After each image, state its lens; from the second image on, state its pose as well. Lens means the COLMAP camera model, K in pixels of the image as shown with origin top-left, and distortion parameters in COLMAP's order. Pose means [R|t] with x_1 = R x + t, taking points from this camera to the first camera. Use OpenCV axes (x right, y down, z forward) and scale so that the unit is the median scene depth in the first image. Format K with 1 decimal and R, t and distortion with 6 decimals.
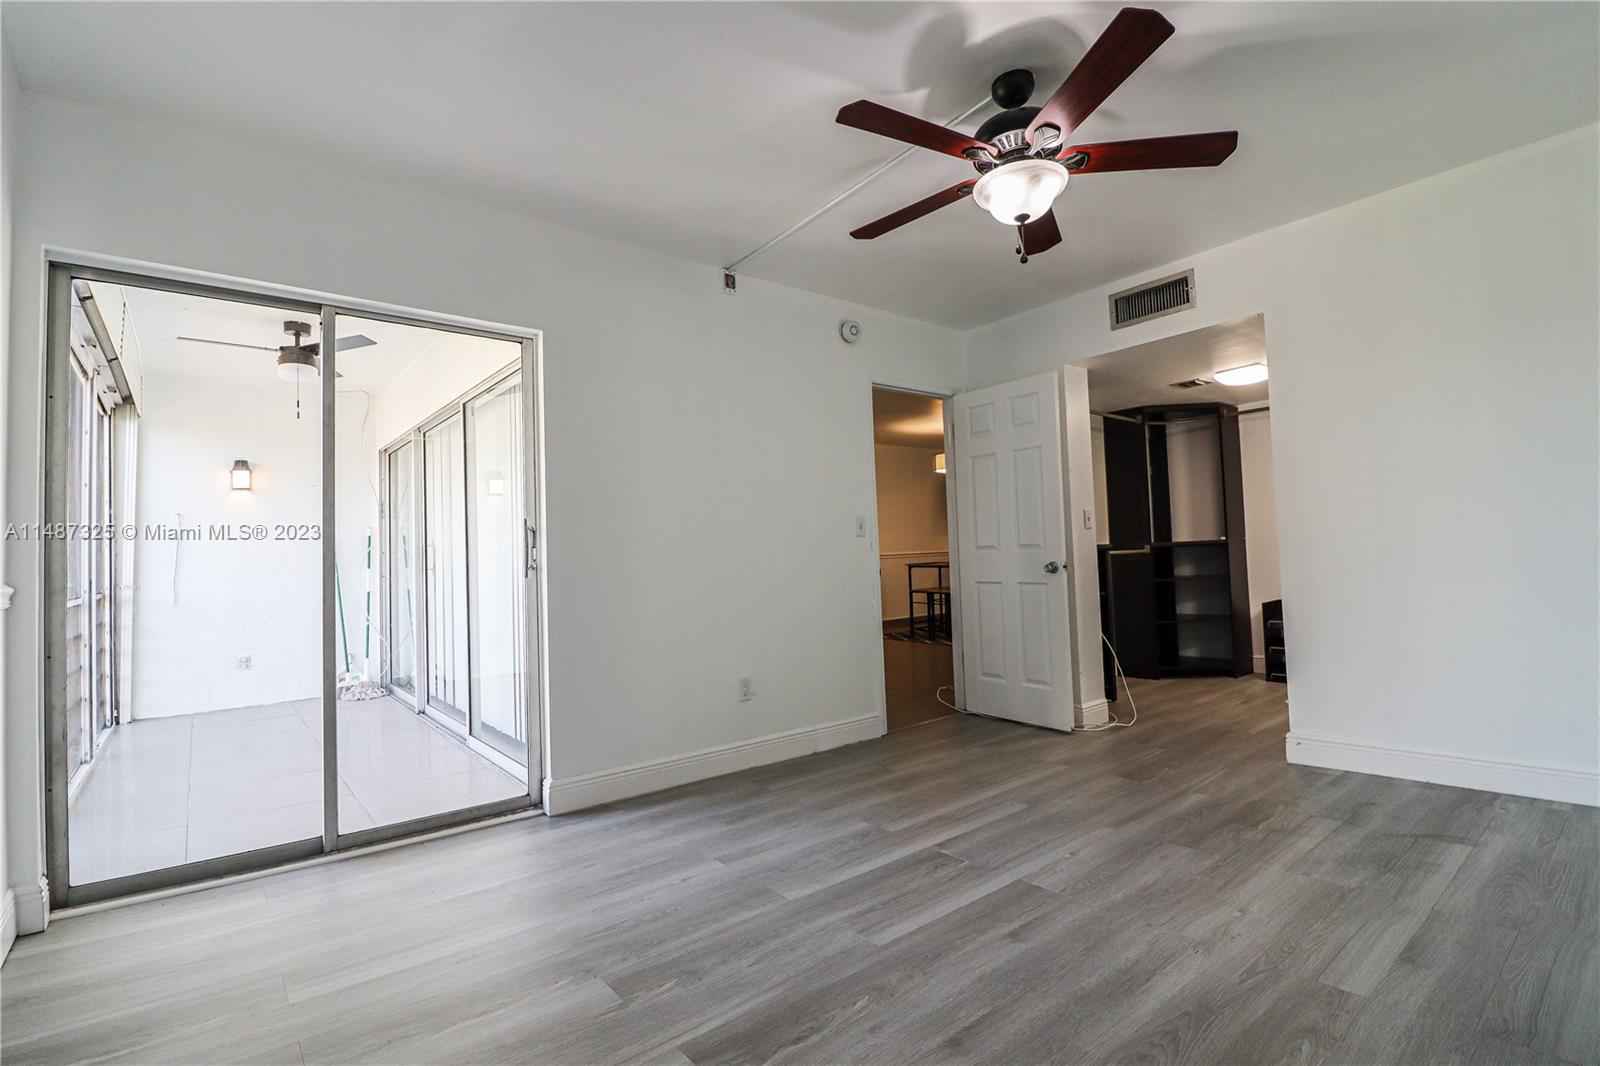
lens RADIAL K [[737.6, 0, 803.5], [0, 737.6, 521.1], [0, 0, 1]] dist [-0.007670, -0.009589]
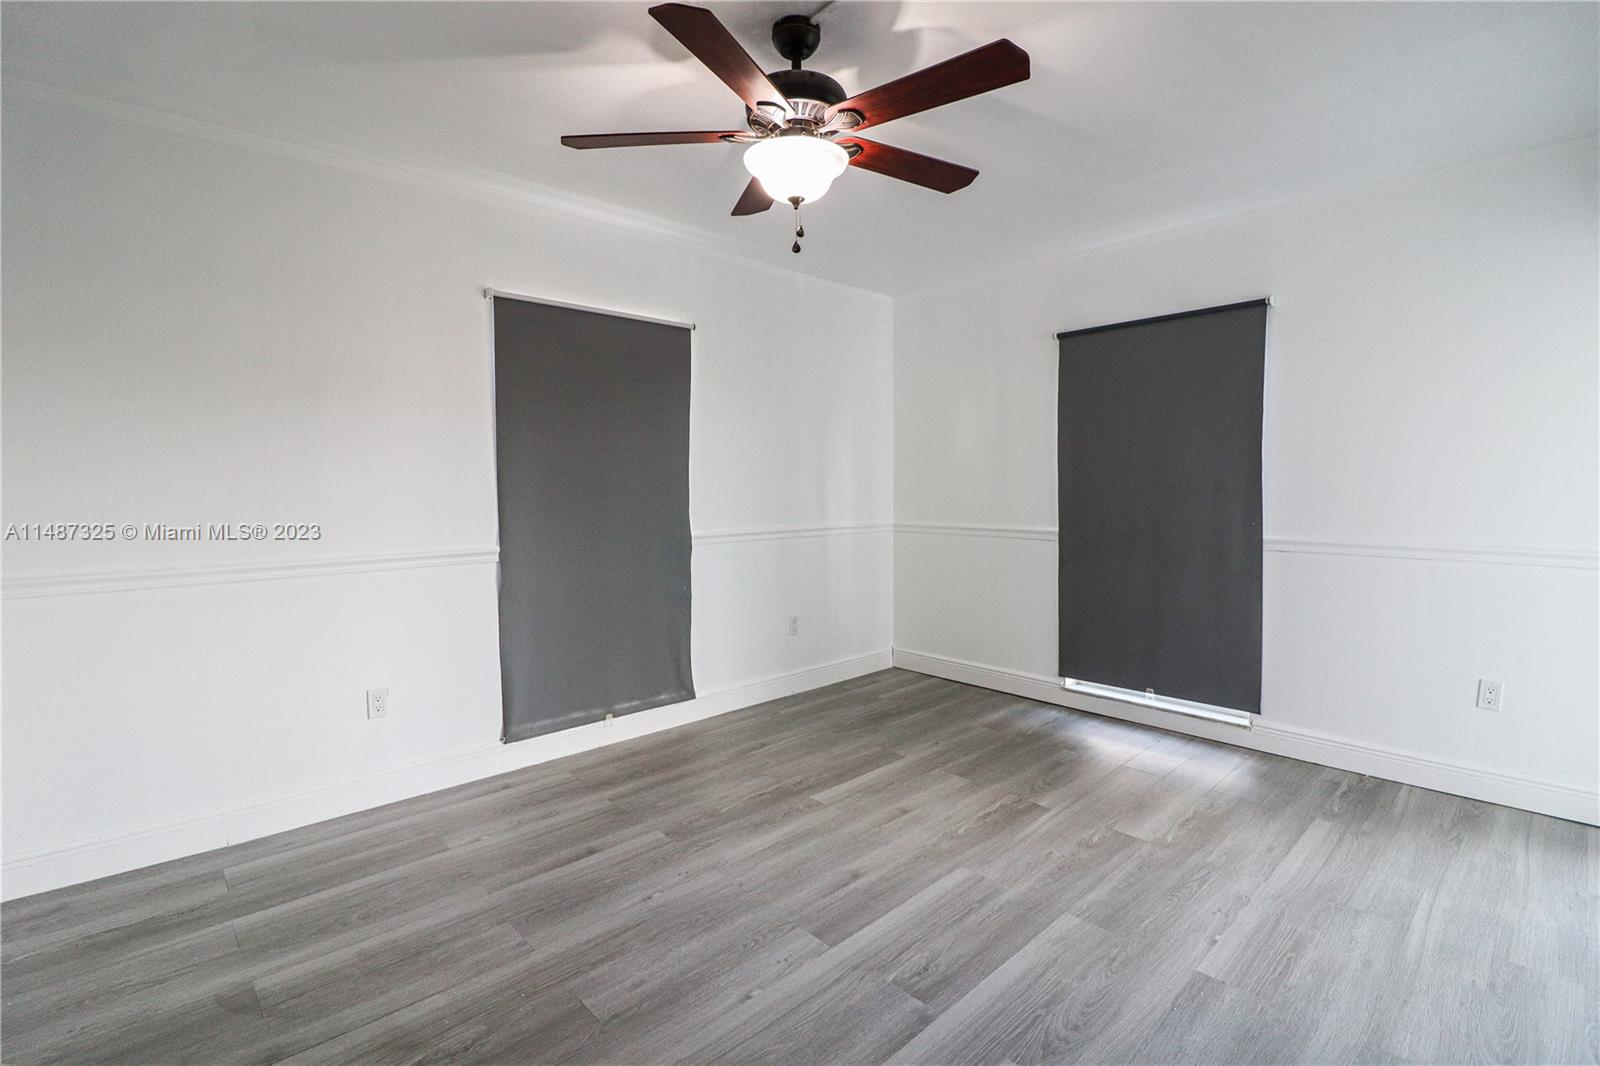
lens RADIAL K [[737.6, 0, 801.7], [0, 737.6, 524.0], [0, 0, 1]] dist [-0.007670, -0.009589]
pose [[-0.997109, 0.043530, -0.062280, 0.376972], [0.043125, 0.999039, 0.007833, -0.032127], [0.062561, 0.005124, -0.998028, 1.950705]]
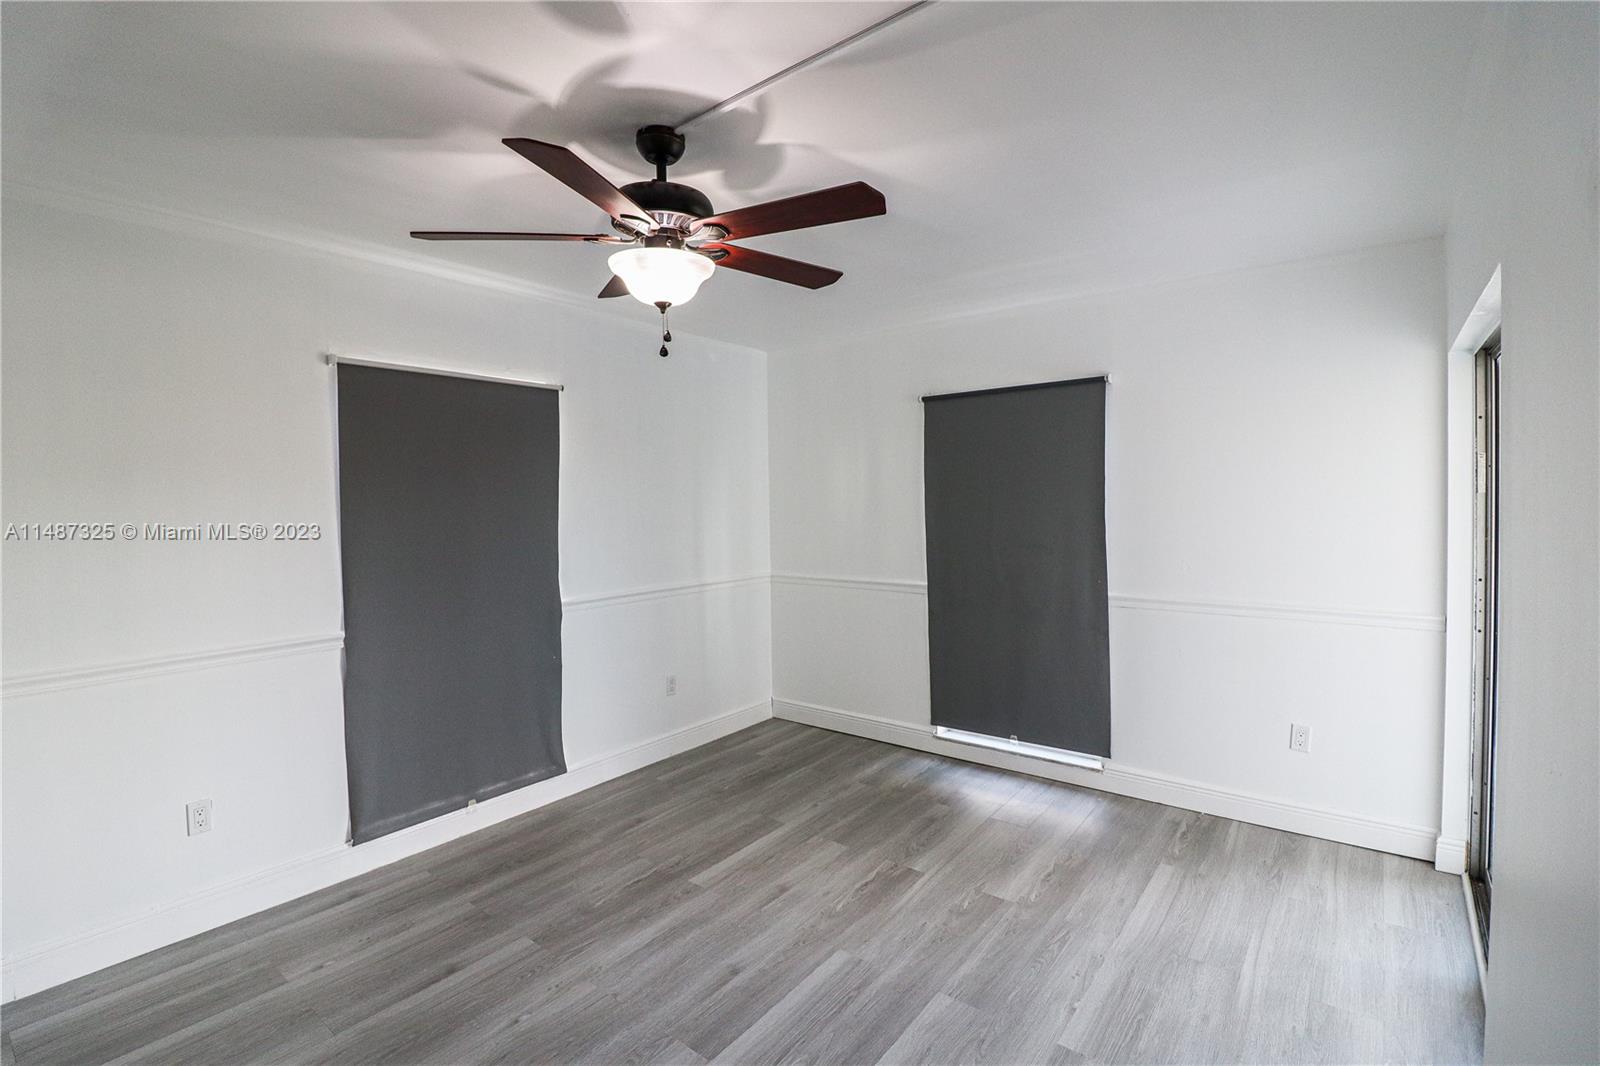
lens RADIAL K [[737.6, 0, 801.4], [0, 737.6, 518.9], [0, 0, 1]] dist [-0.007670, -0.009589]
pose [[-0.973463, 0.054629, -0.222228, 0.359547], [0.058559, 0.998222, -0.011128, -0.141877], [0.221225, -0.023846, -0.974931, 1.955512]]
